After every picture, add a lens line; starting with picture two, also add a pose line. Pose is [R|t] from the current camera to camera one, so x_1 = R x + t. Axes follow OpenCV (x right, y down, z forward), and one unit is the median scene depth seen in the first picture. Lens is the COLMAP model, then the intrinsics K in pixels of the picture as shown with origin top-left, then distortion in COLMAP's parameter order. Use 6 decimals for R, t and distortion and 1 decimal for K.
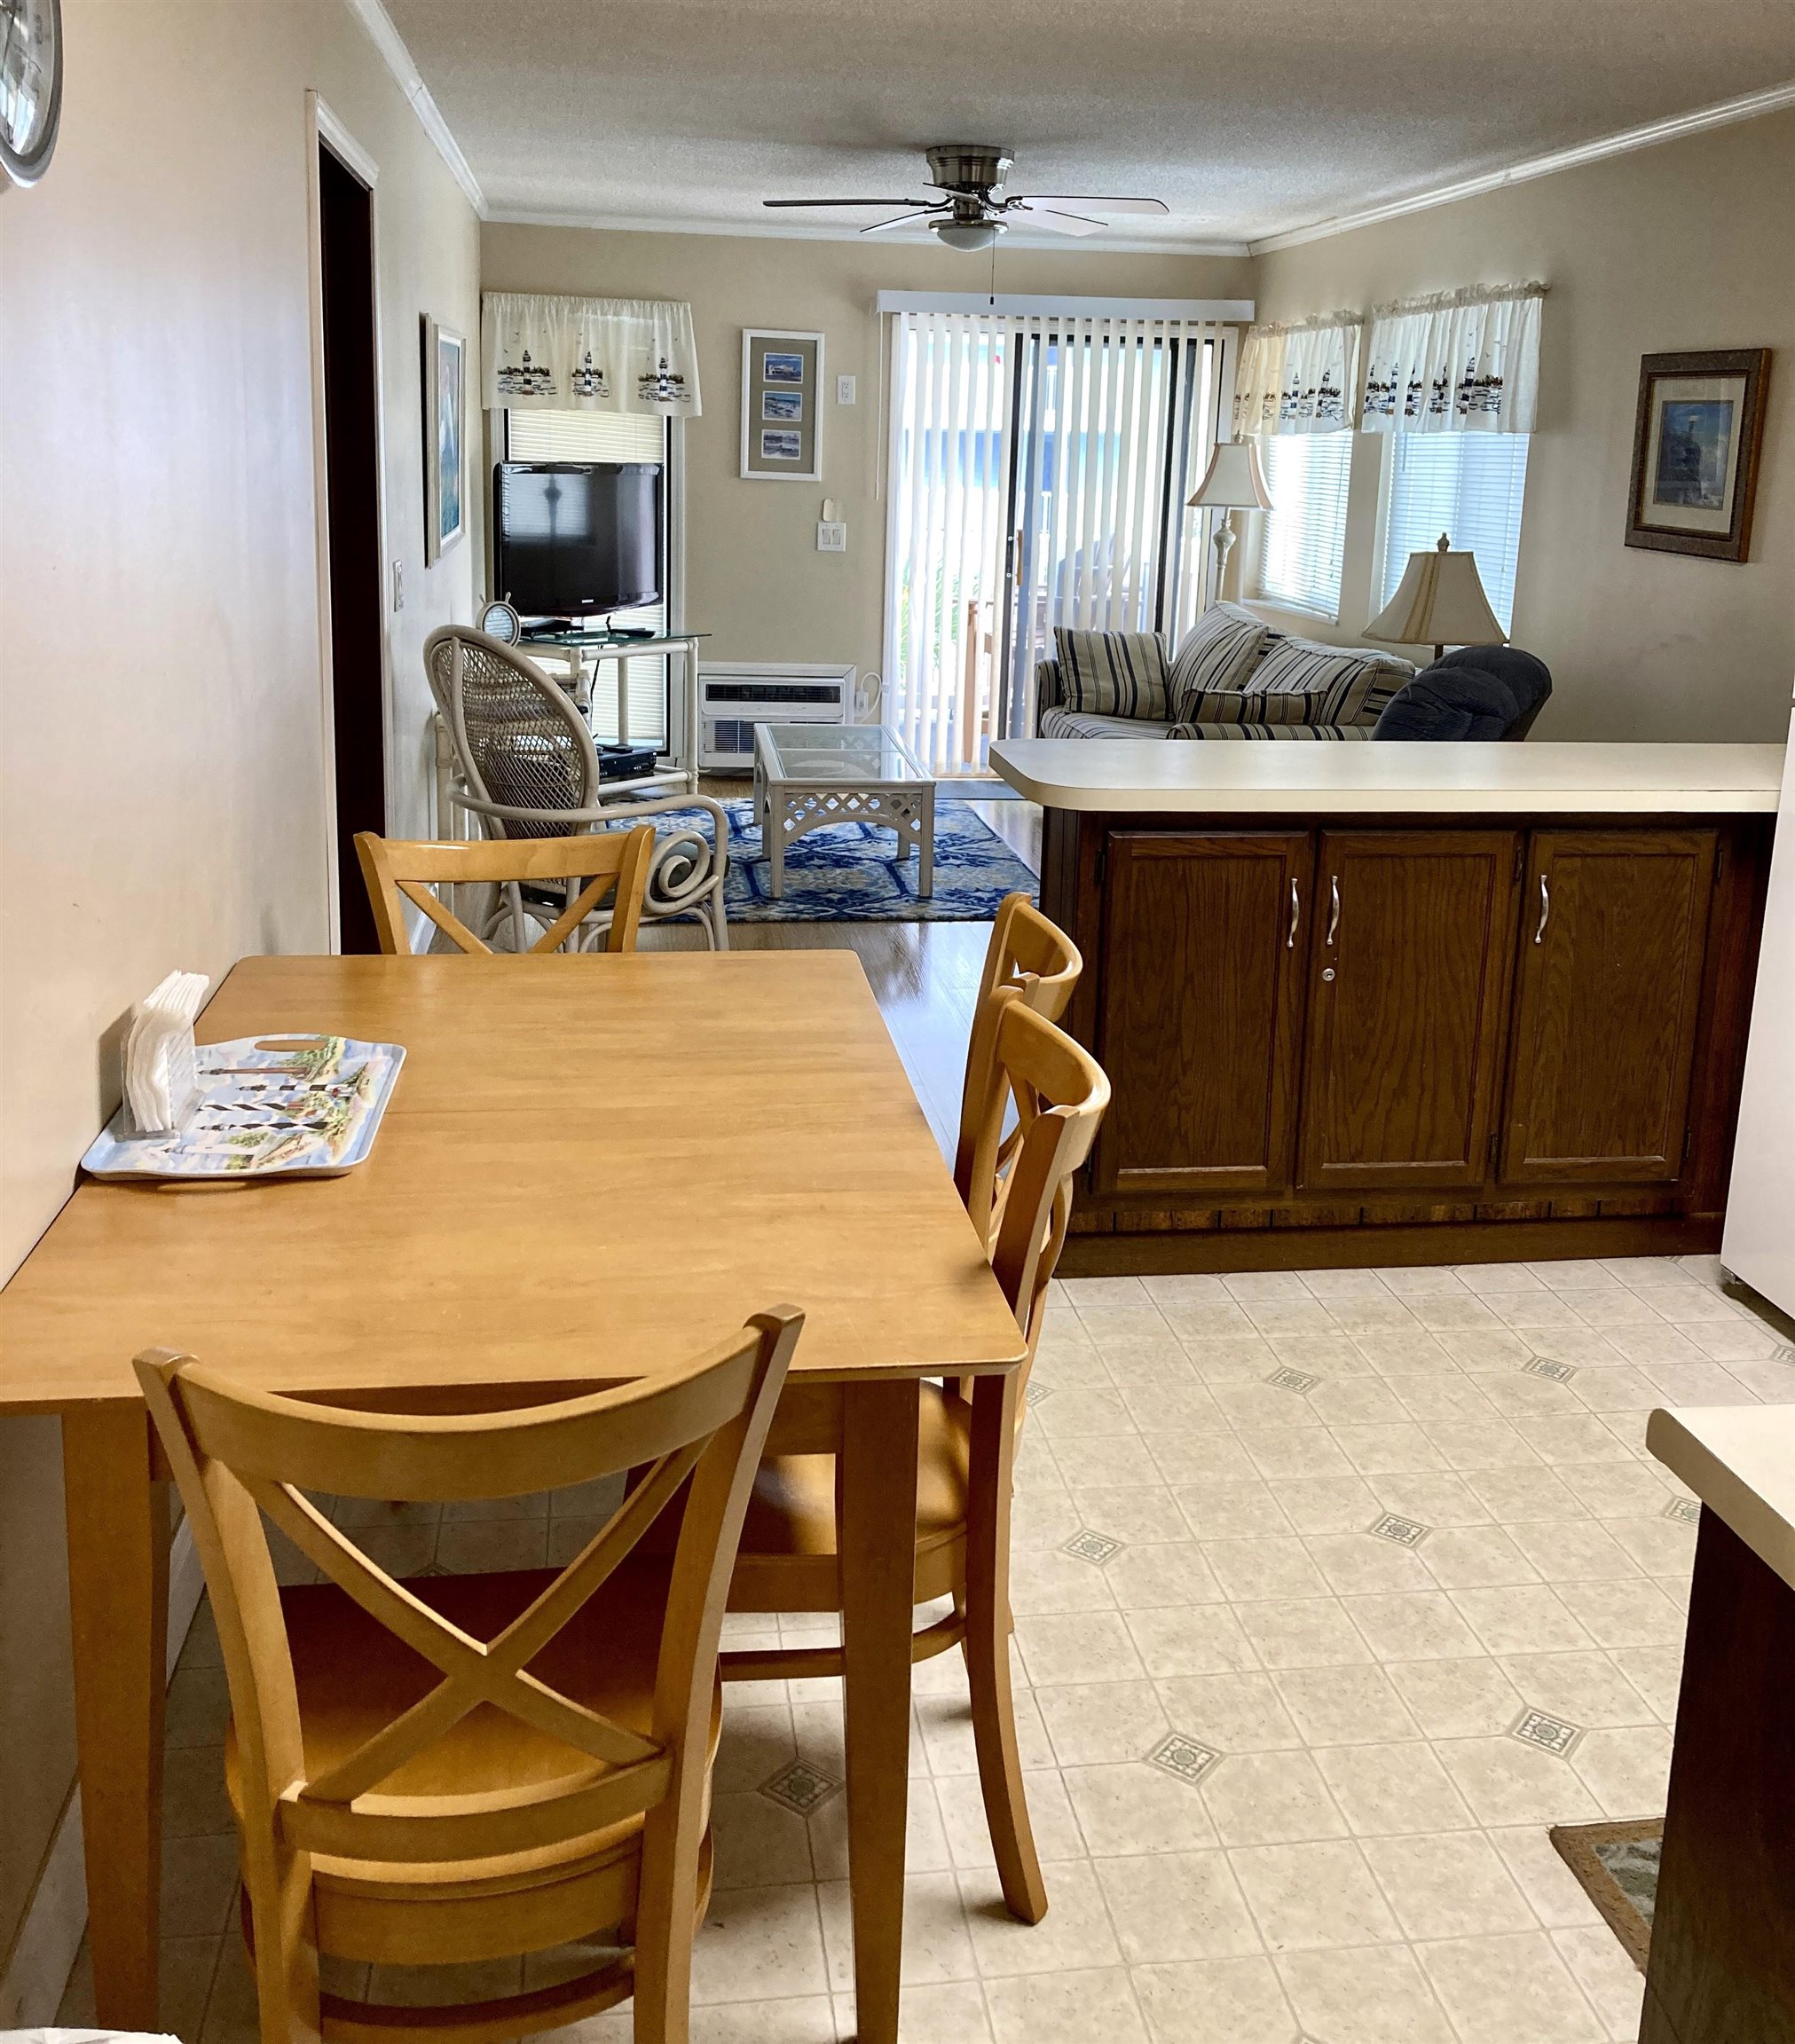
lens RADIAL K [[2258.4, 0, 897.1], [0, 2258.4, 1022.6], [0, 0, 1]] dist [-0.029012, 0.000000]
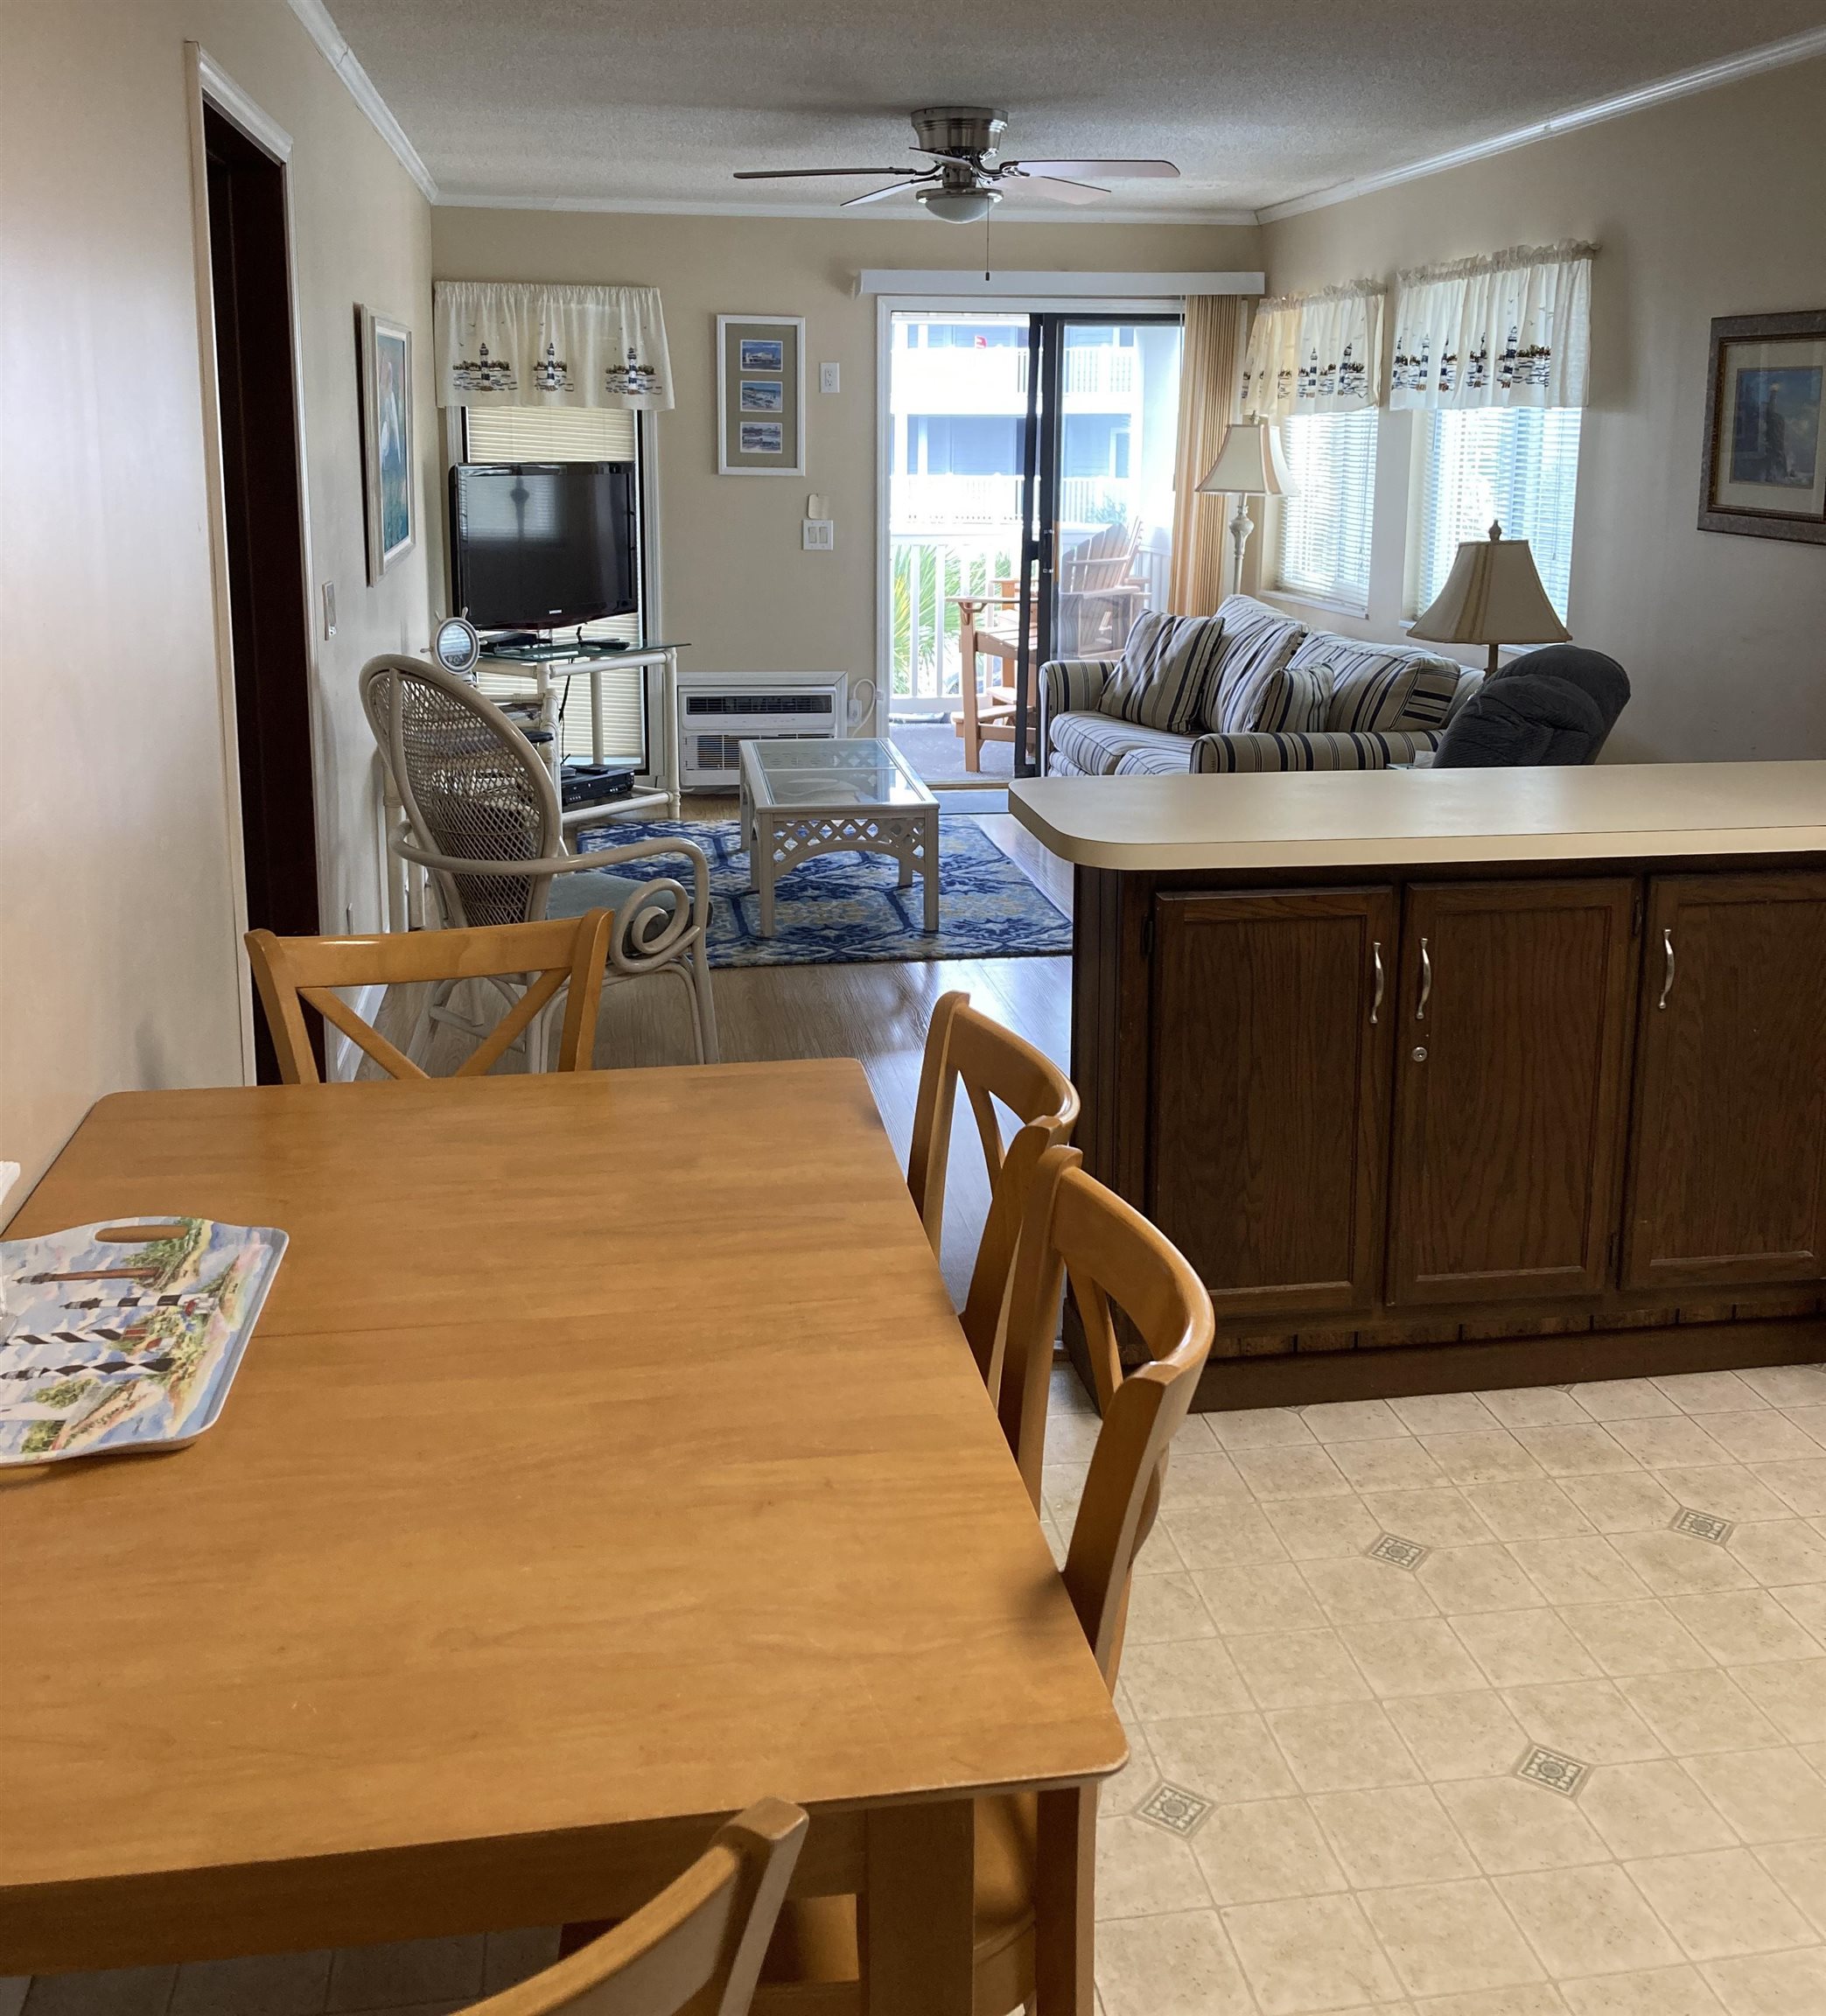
lens RADIAL K [[2380.7, 0, 918.6], [0, 2380.7, 1003.8], [0, 0, 1]] dist [-0.032588, 0.000000]
pose [[0.999631, -0.025911, 0.008199, -0.002793], [0.026032, 0.999548, -0.015018, -0.030062], [-0.007807, 0.015225, 0.999854, 0.105283]]
